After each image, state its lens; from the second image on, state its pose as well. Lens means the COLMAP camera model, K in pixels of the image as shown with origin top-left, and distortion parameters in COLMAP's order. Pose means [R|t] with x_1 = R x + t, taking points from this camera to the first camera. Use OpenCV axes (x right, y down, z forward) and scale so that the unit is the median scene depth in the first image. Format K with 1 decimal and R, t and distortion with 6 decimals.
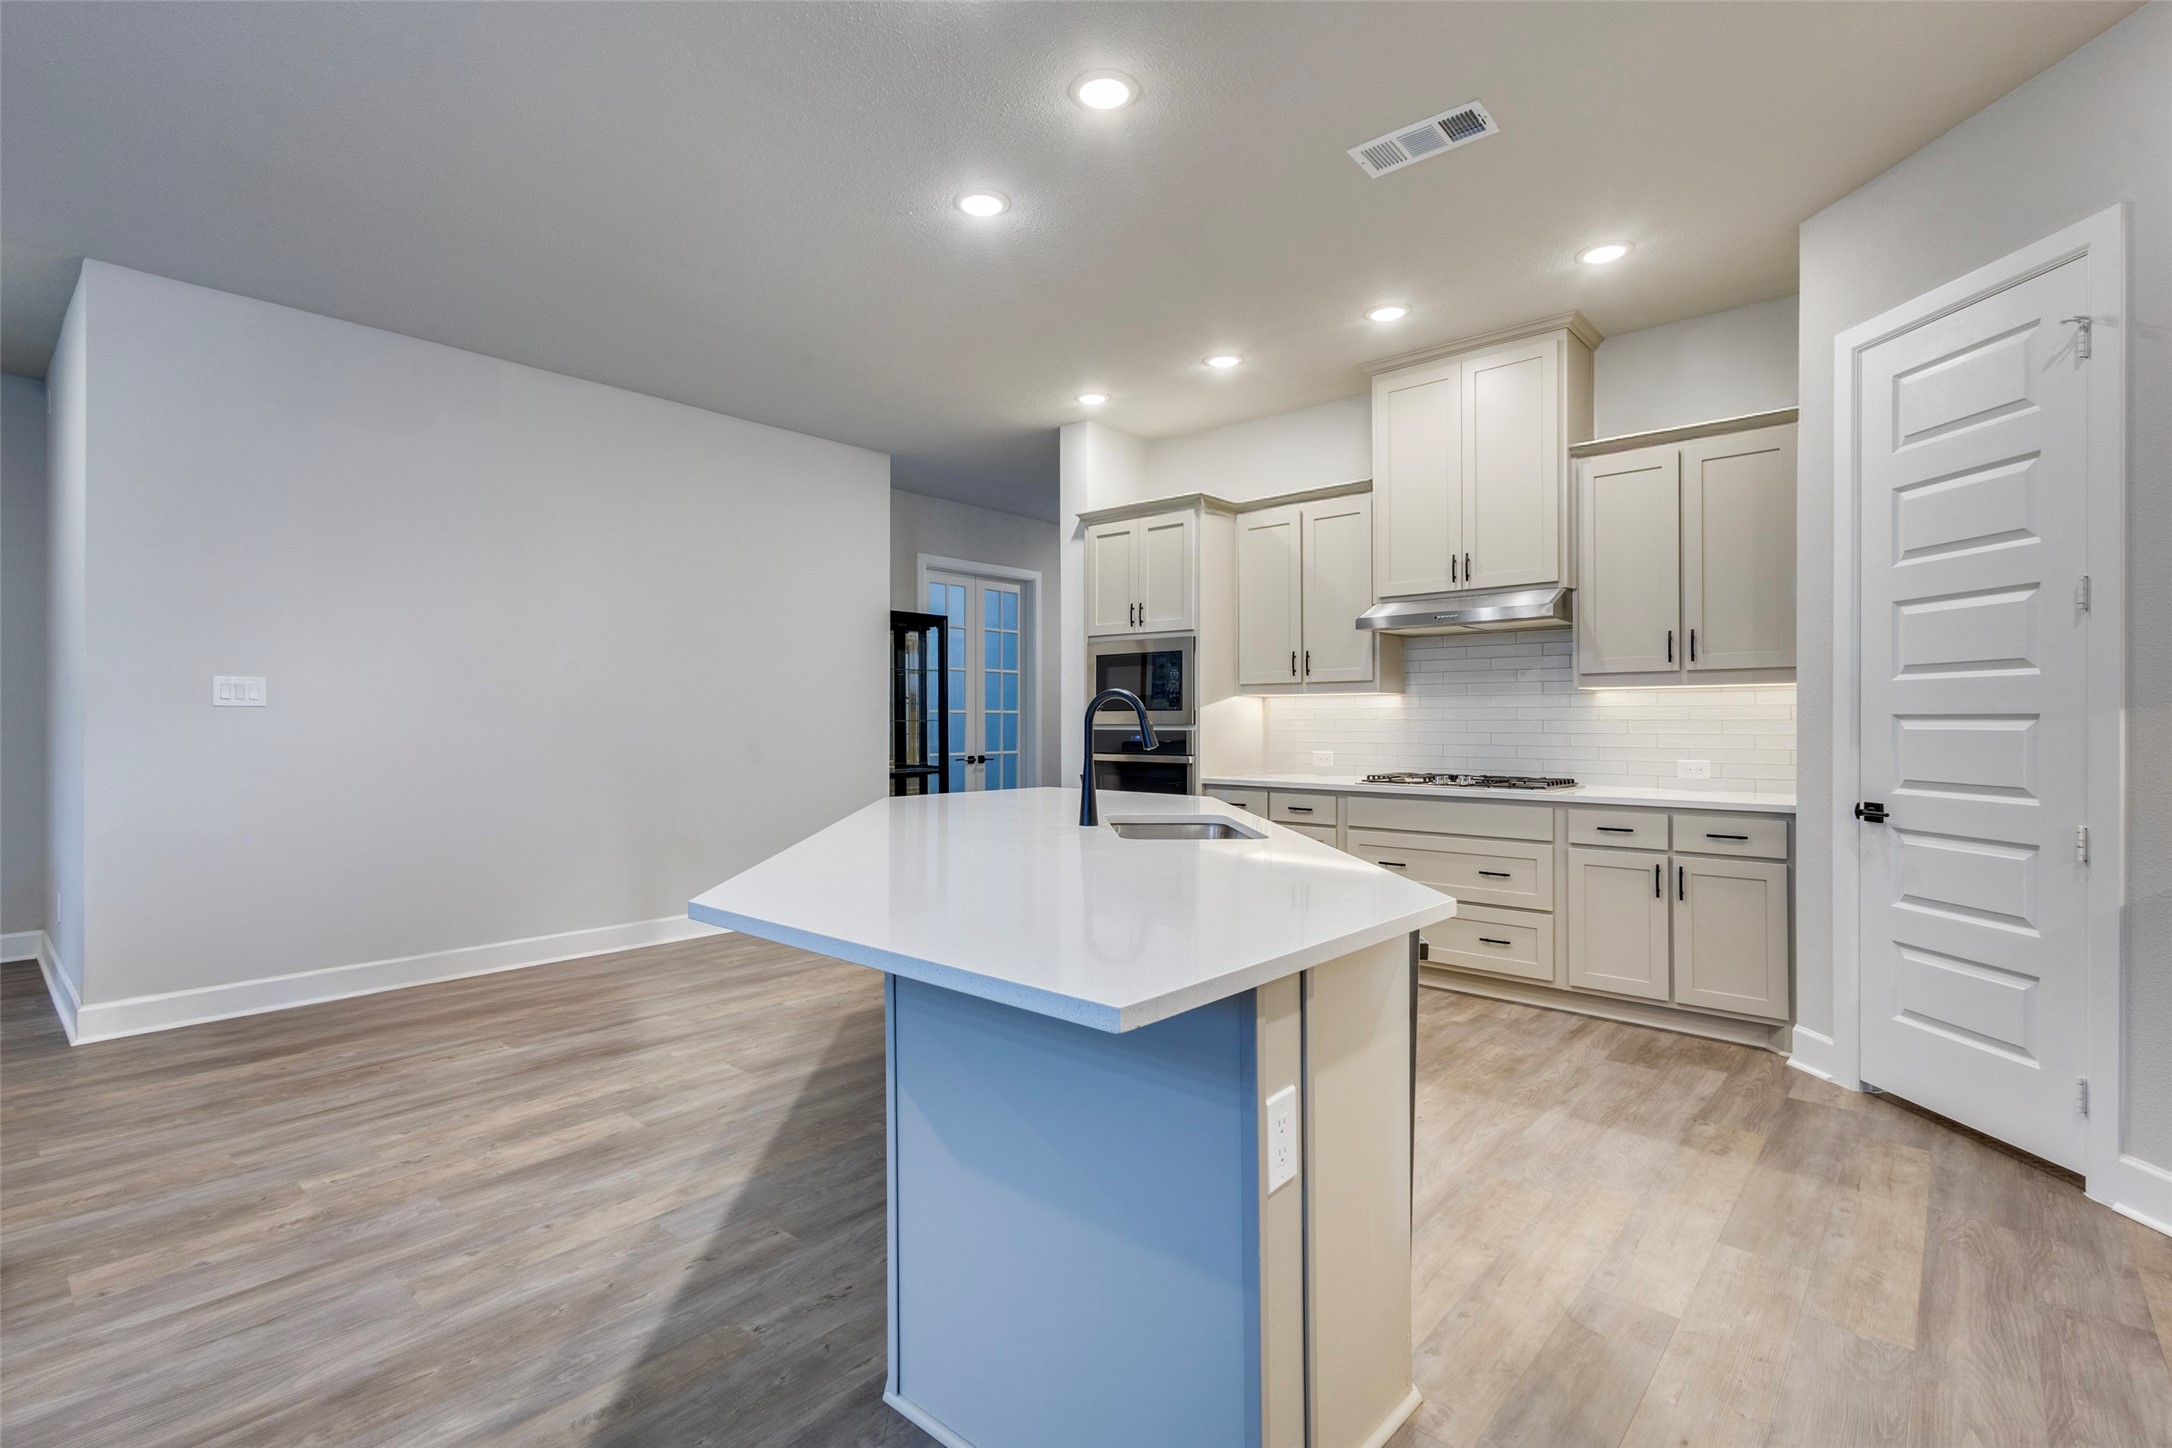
lens RADIAL K [[1001.2, 0, 1076.7], [0, 1001.2, 719.9], [0, 0, 1]] dist [0.011131, -0.003187]
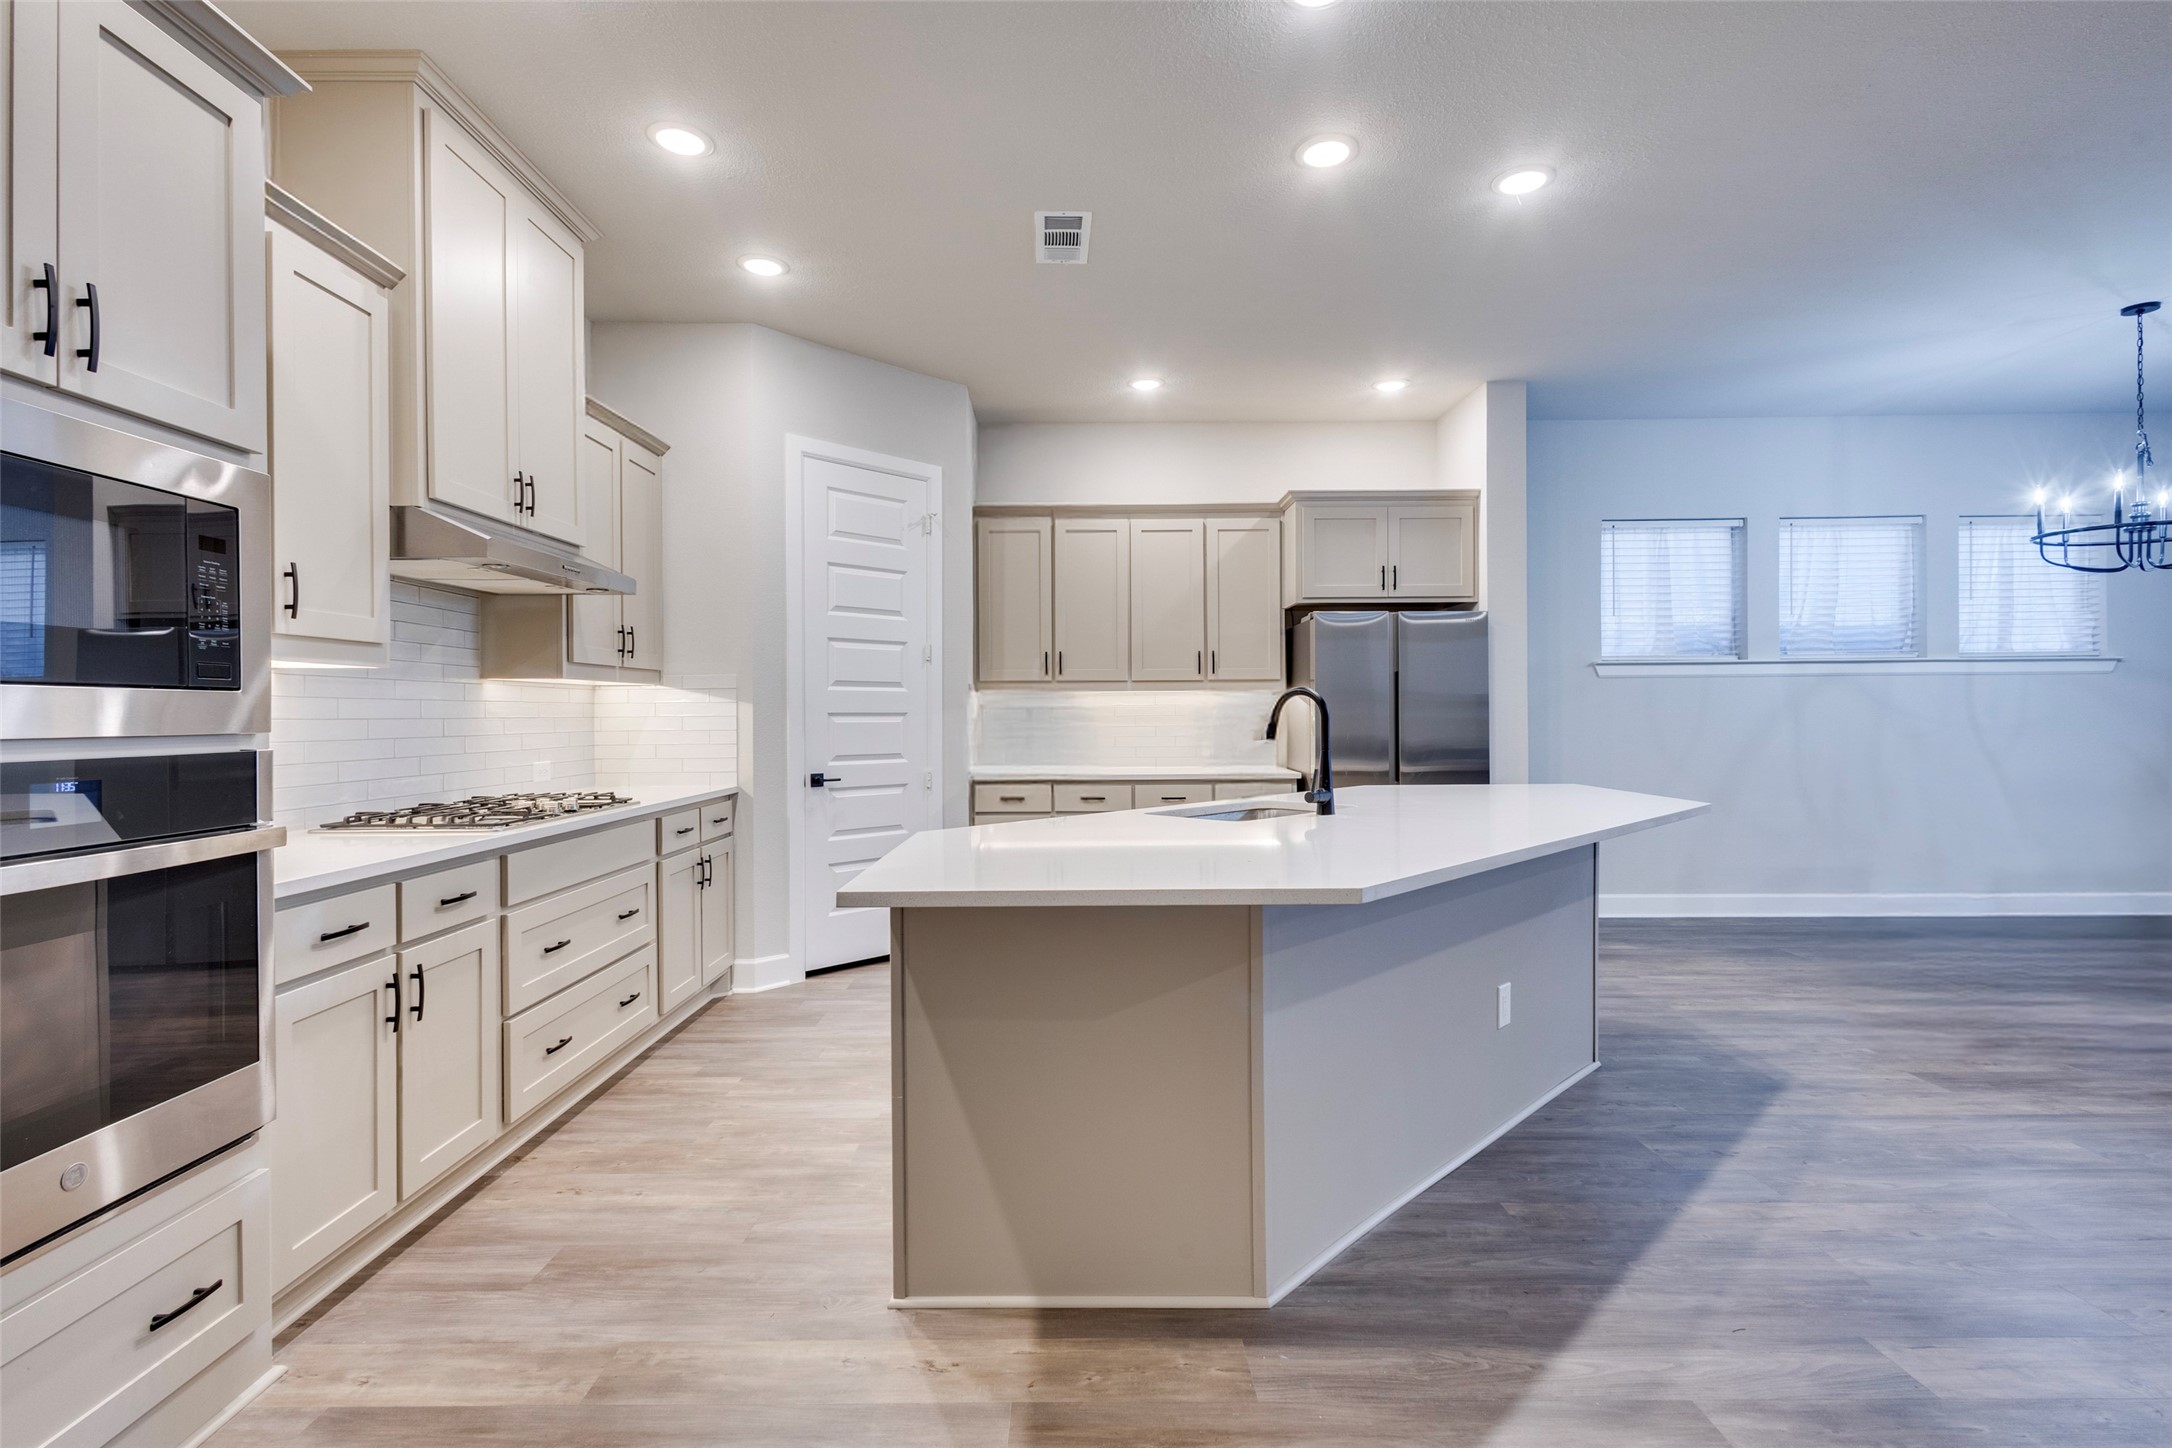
lens RADIAL K [[1001.2, 0, 1071.9], [0, 1001.2, 715.1], [0, 0, 1]] dist [0.011131, -0.003187]
pose [[-0.660614, 0.000114, 0.750726, -0.426039], [0.002404, 0.999995, 0.001963, -0.002826], [-0.750722, 0.003102, -0.660611, 1.334915]]
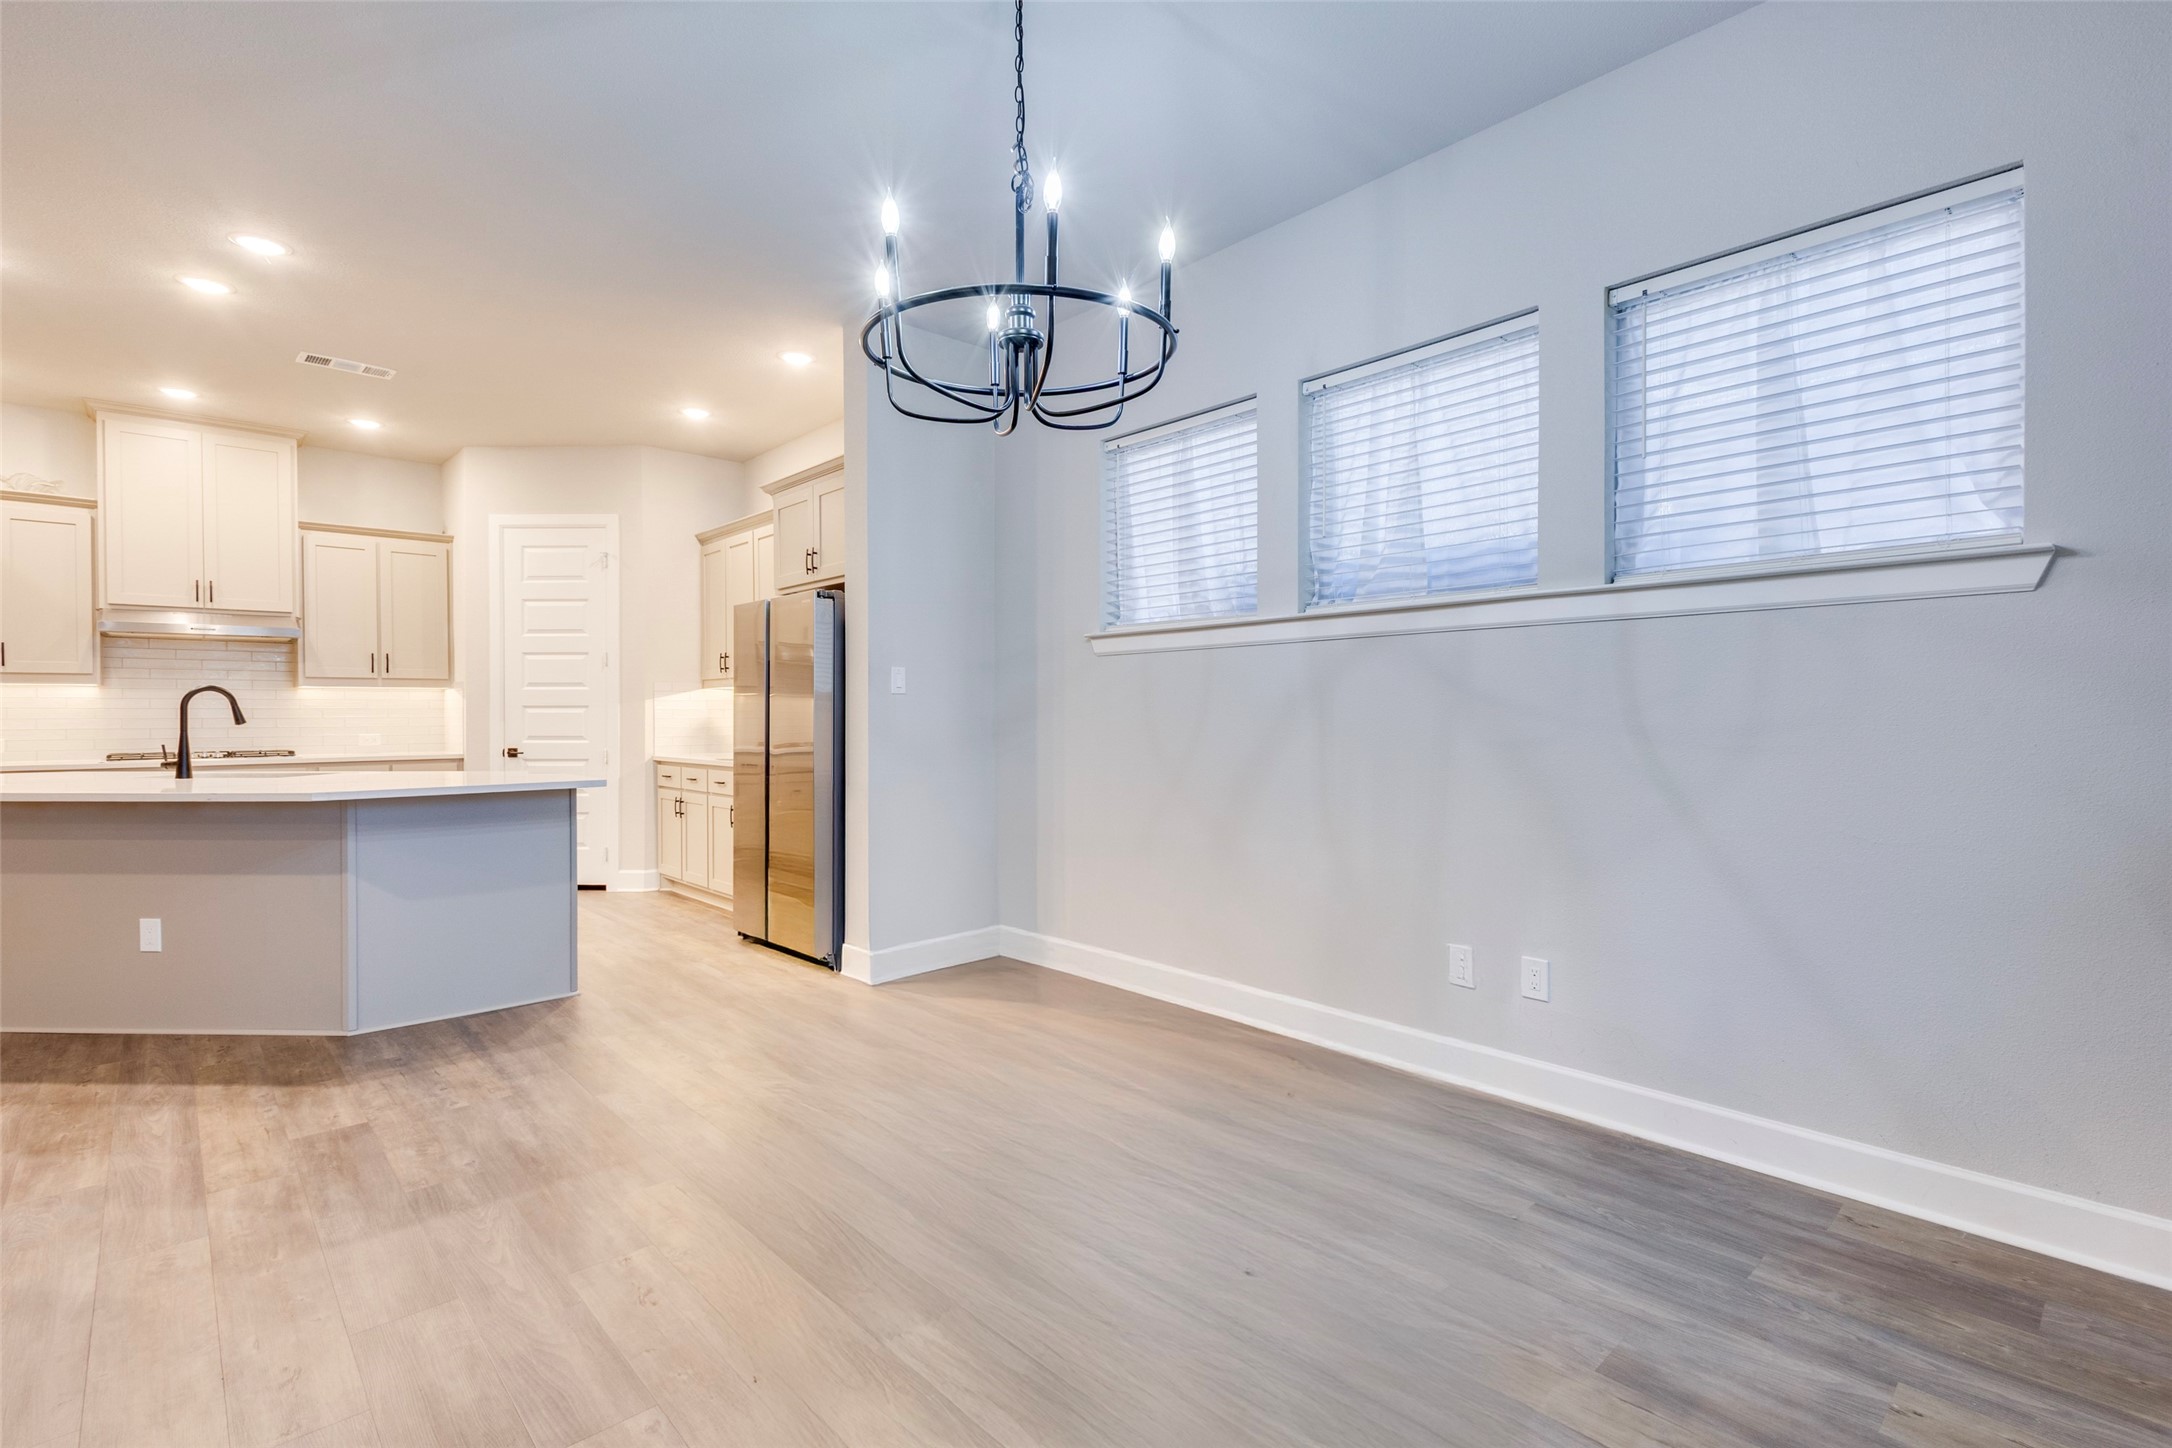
lens RADIAL K [[1001.2, 0, 1083.7], [0, 1001.2, 719.5], [0, 0, 1]] dist [0.011131, -0.003187]
pose [[0.108275, -0.007933, 0.994089, -0.905029], [0.002111, 0.999968, 0.007750, 0.007887], [-0.994119, 0.001259, 0.108288, -0.313306]]
